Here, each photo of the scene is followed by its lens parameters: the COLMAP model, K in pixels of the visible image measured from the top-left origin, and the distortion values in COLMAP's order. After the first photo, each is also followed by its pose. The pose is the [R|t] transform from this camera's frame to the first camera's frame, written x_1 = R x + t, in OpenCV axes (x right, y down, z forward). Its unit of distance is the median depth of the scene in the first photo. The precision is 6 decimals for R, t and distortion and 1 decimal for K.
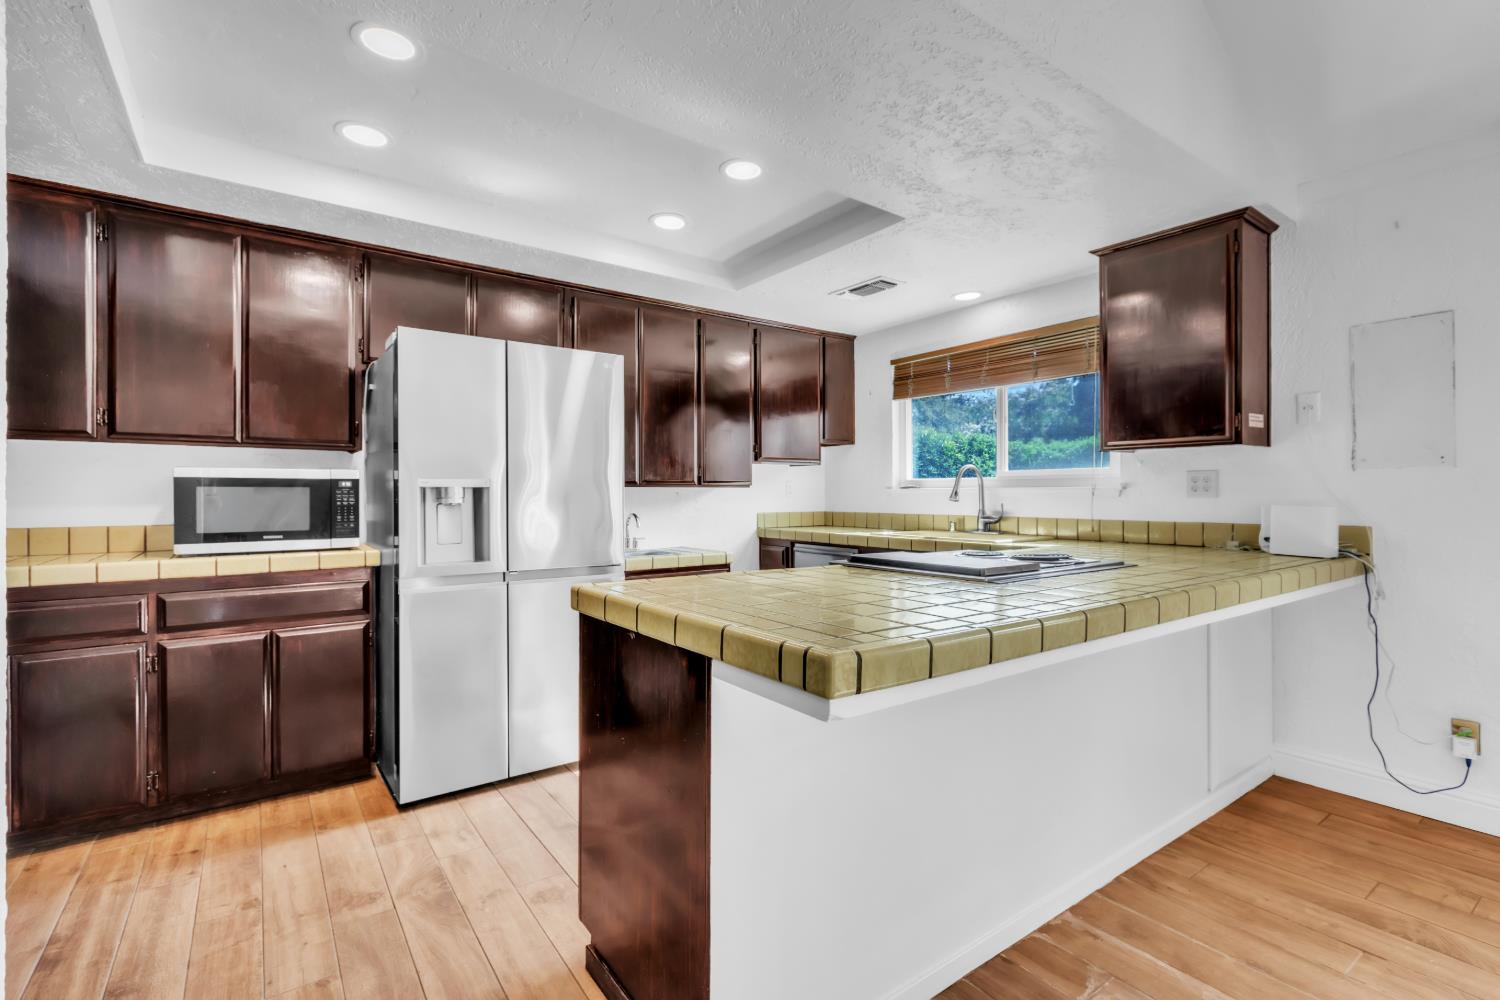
lens RADIAL K [[690.1, 0, 750.0], [0, 690.1, 500.0], [0, 0, 1]] dist [0.002361, 0.000209]
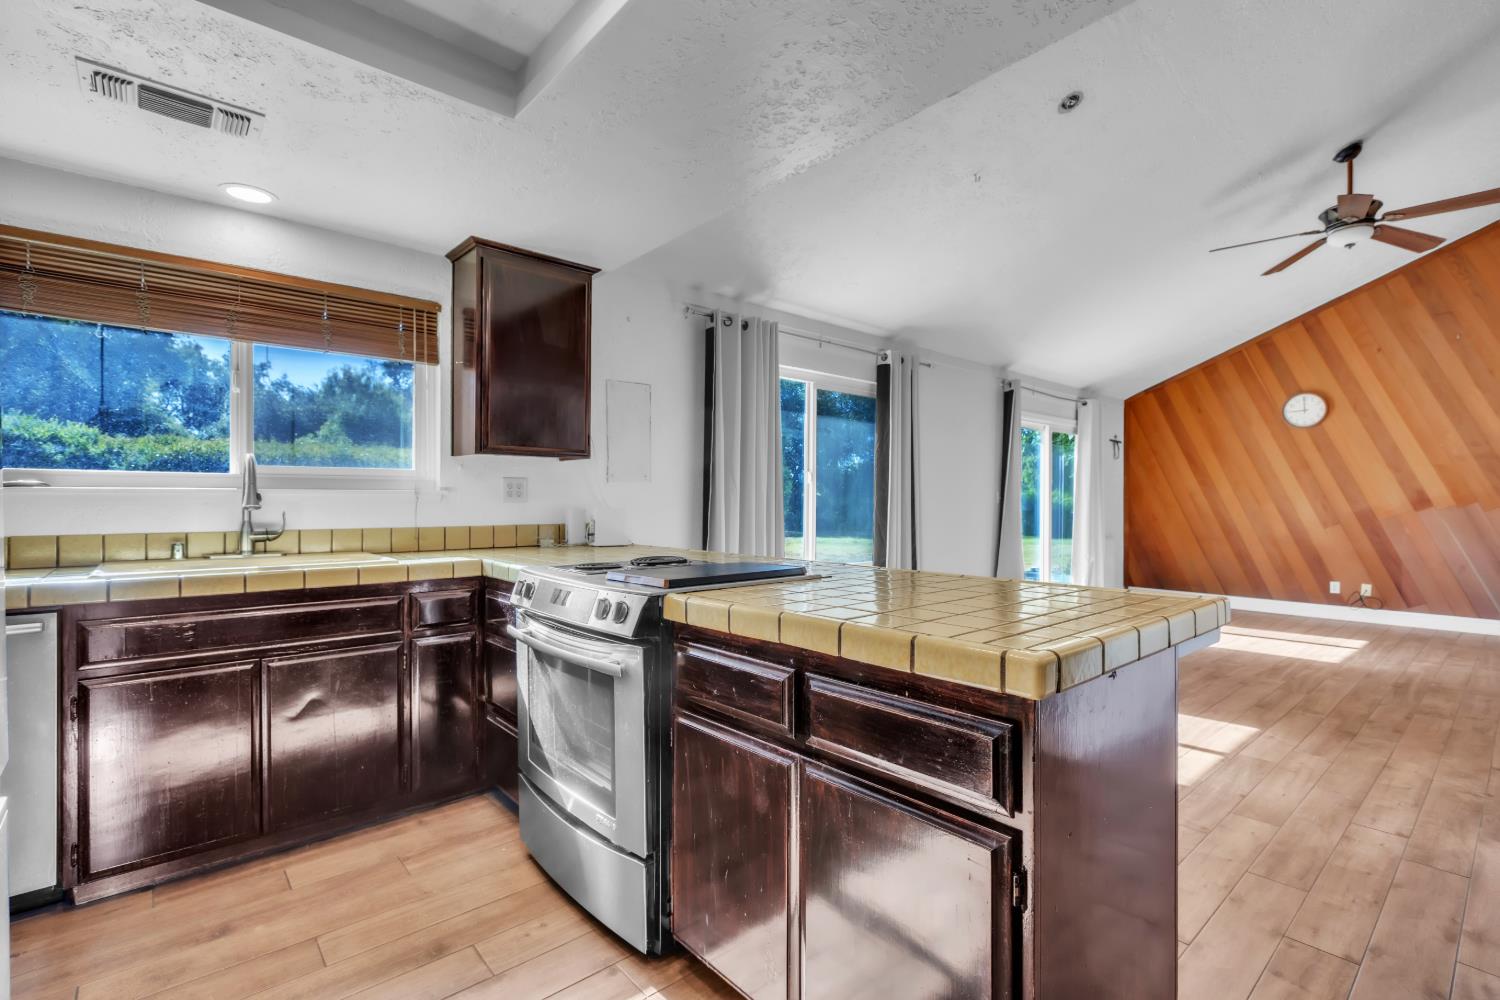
lens RADIAL K [[670.3, 0, 750.0], [0, 670.3, 500.0], [0, 0, 1]] dist [-0.000244, 0.000054]
pose [[-0.076497, -0.001509, 0.997069, -0.431565], [0.005877, 0.999981, 0.001964, -0.006890], [-0.997053, 0.006010, -0.076487, 0.709780]]
